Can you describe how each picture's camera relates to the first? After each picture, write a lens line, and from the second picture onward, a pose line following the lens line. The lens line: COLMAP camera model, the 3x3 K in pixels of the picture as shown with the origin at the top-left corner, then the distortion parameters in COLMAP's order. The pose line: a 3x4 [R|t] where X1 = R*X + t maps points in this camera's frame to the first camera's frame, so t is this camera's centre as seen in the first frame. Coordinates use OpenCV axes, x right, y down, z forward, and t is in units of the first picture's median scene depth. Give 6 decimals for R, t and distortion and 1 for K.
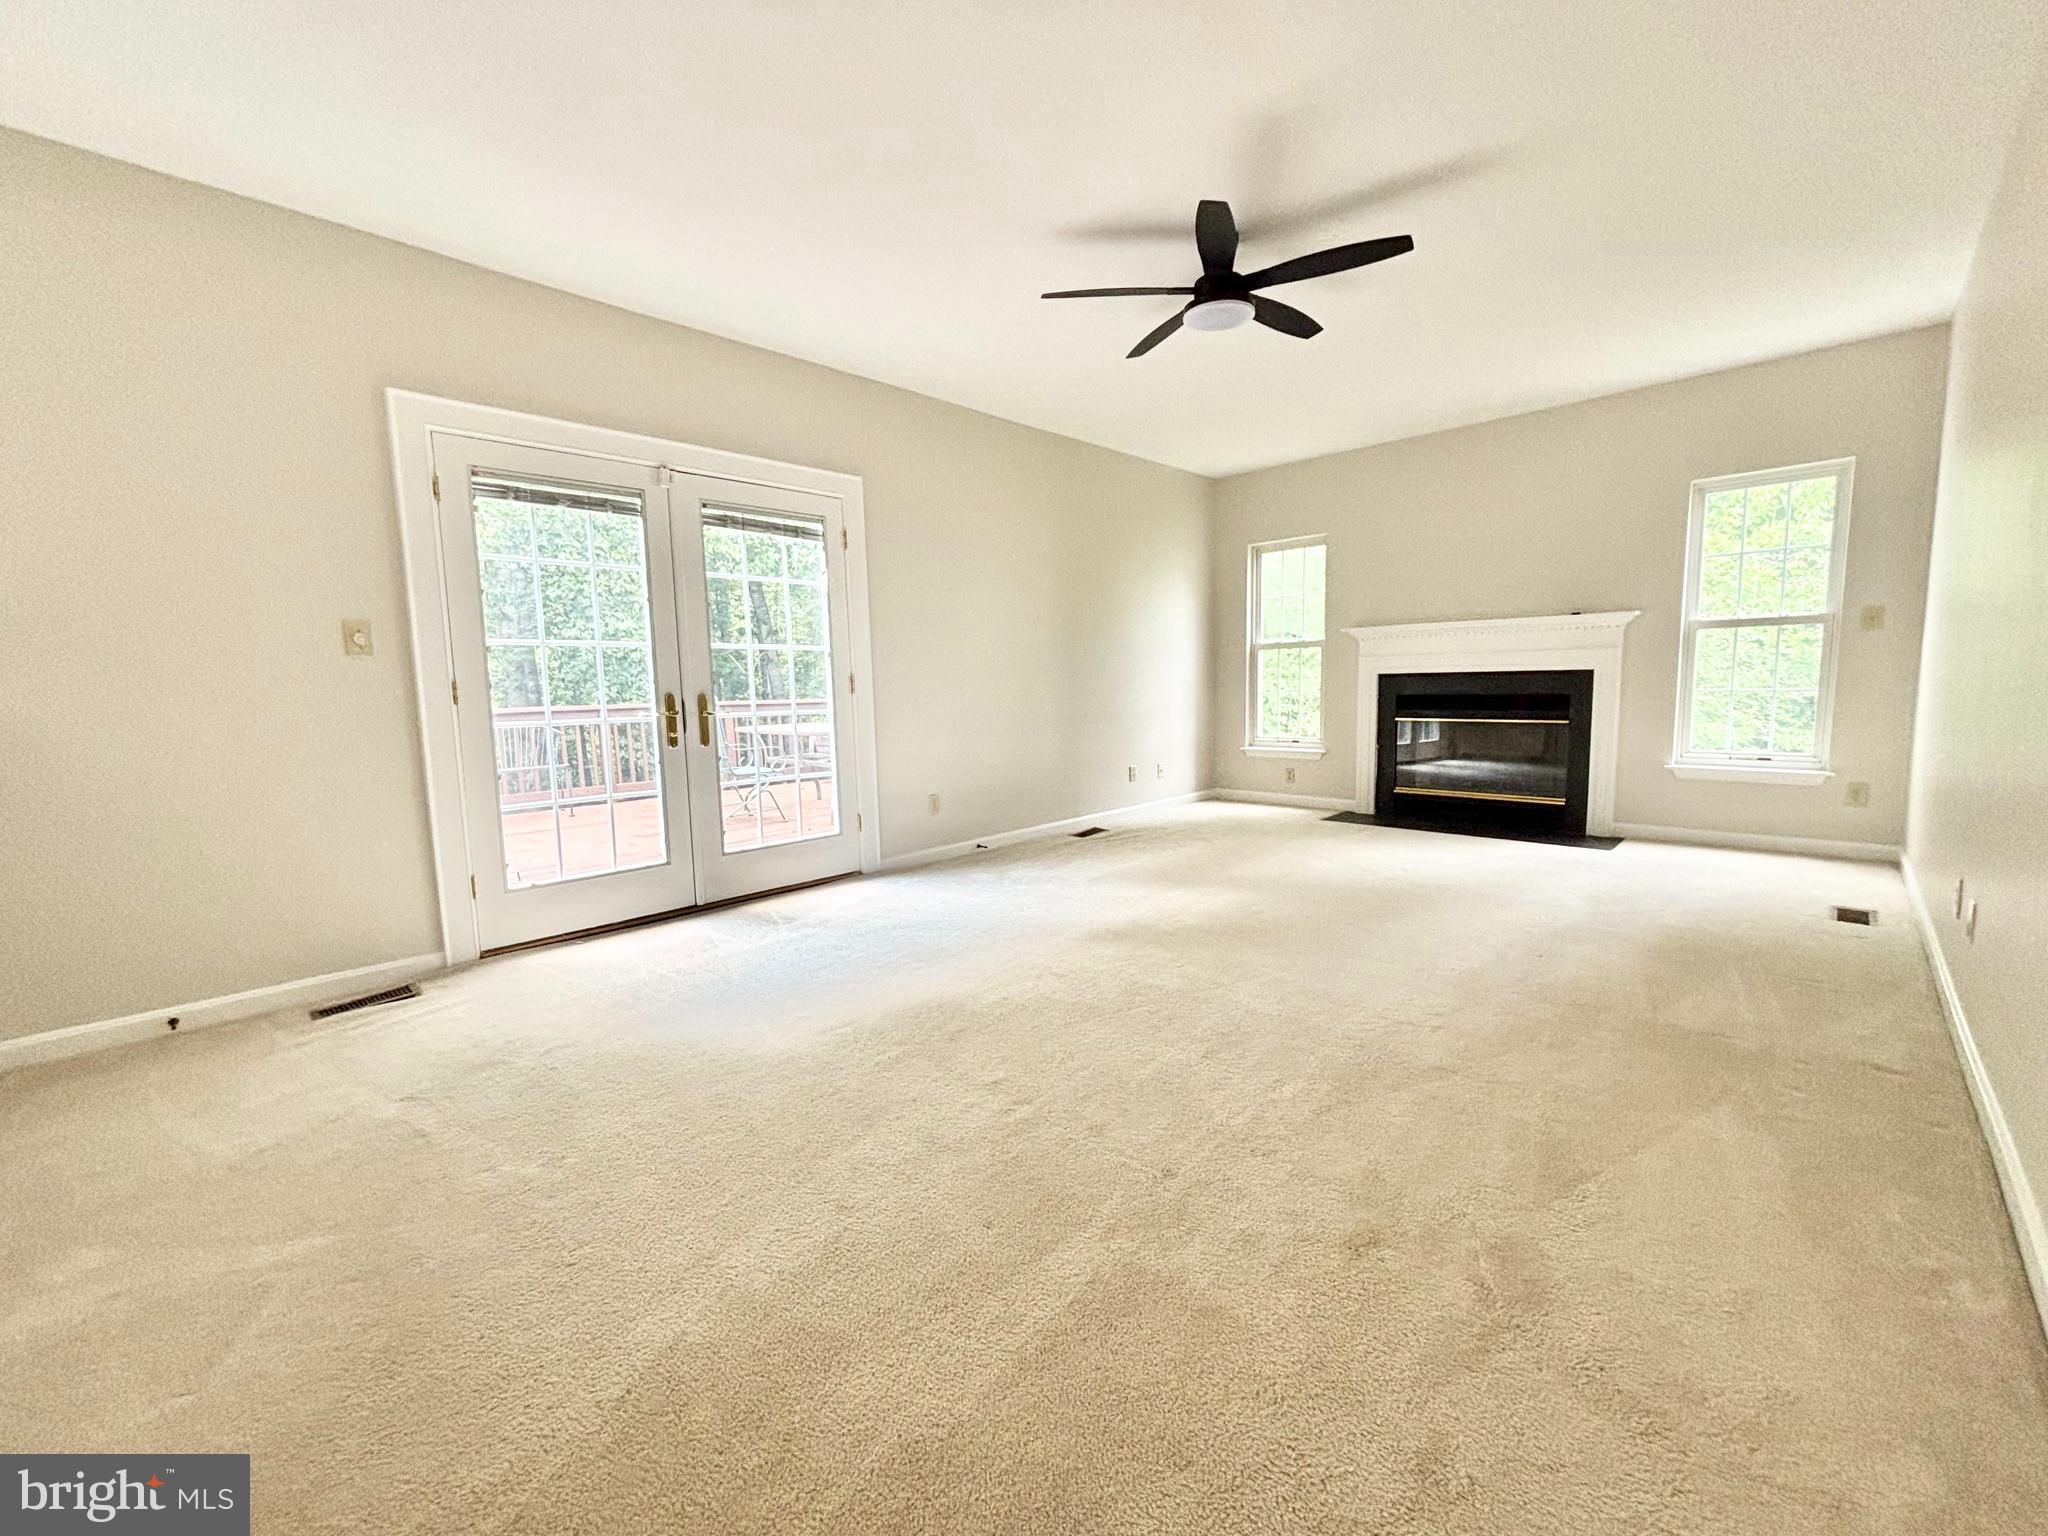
lens RADIAL K [[824.8, 0, 1031.1], [0, 824.8, 778.7], [0, 0, 1]] dist [-0.001055, 0.000384]
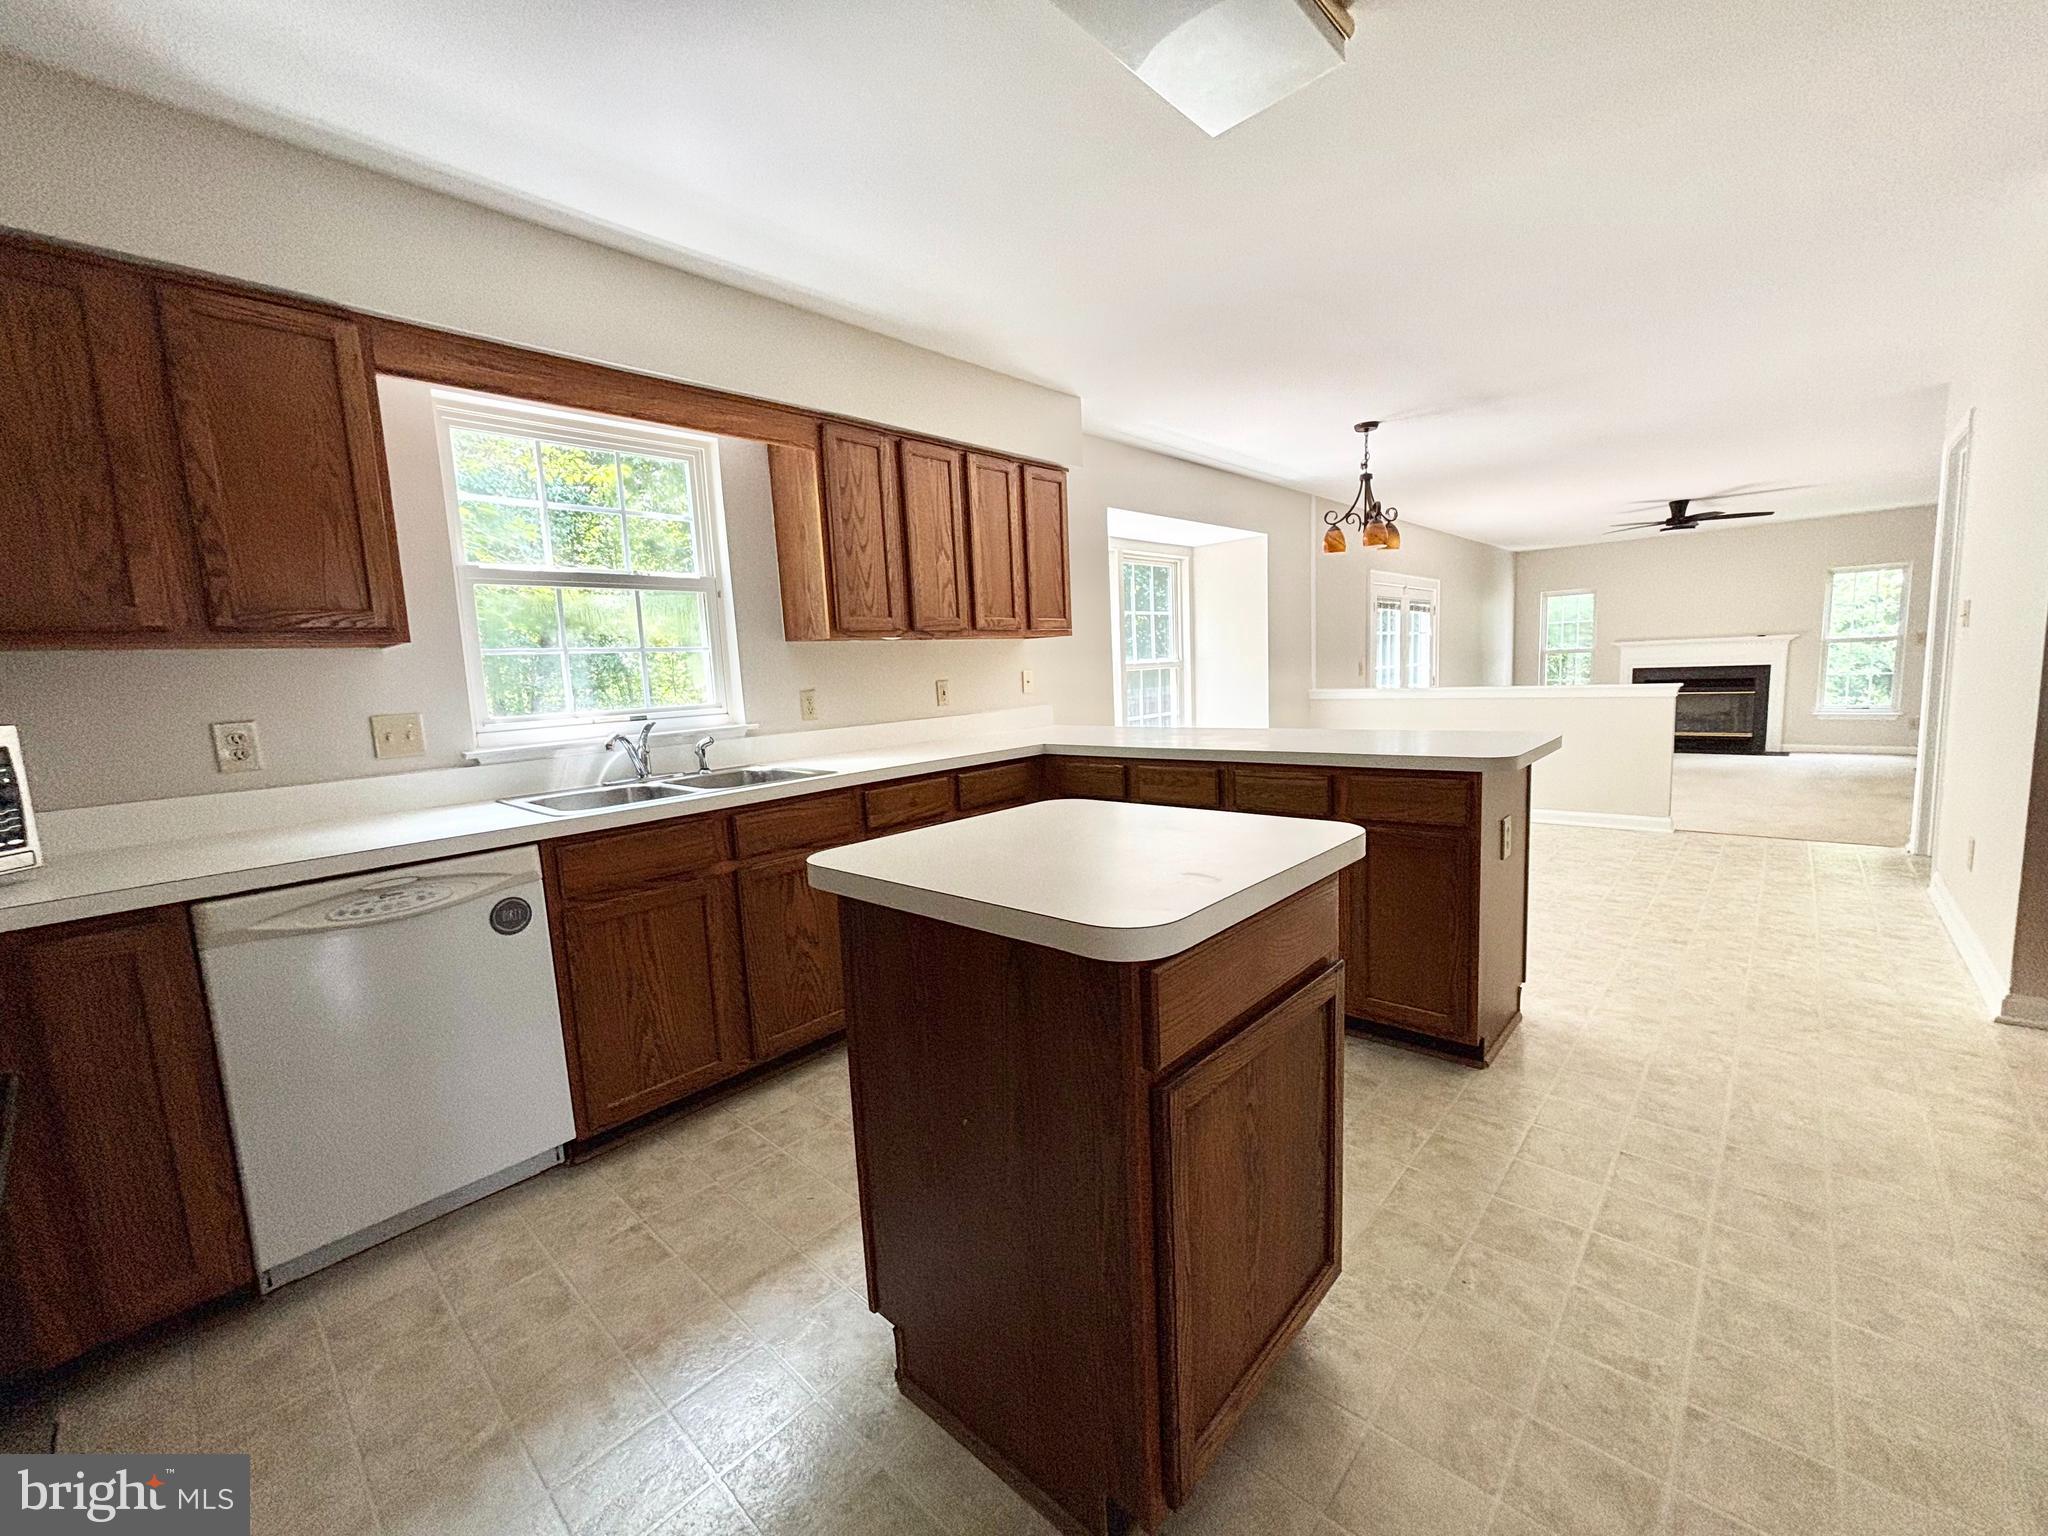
lens RADIAL K [[824.8, 0, 1012.3], [0, 824.8, 783.6], [0, 0, 1]] dist [-0.001055, 0.000384]
pose [[0.999622, -0.023551, 0.014194, -1.087546], [0.023226, 0.999473, 0.022667, 0.058039], [-0.014721, -0.022329, 0.999642, -0.872363]]
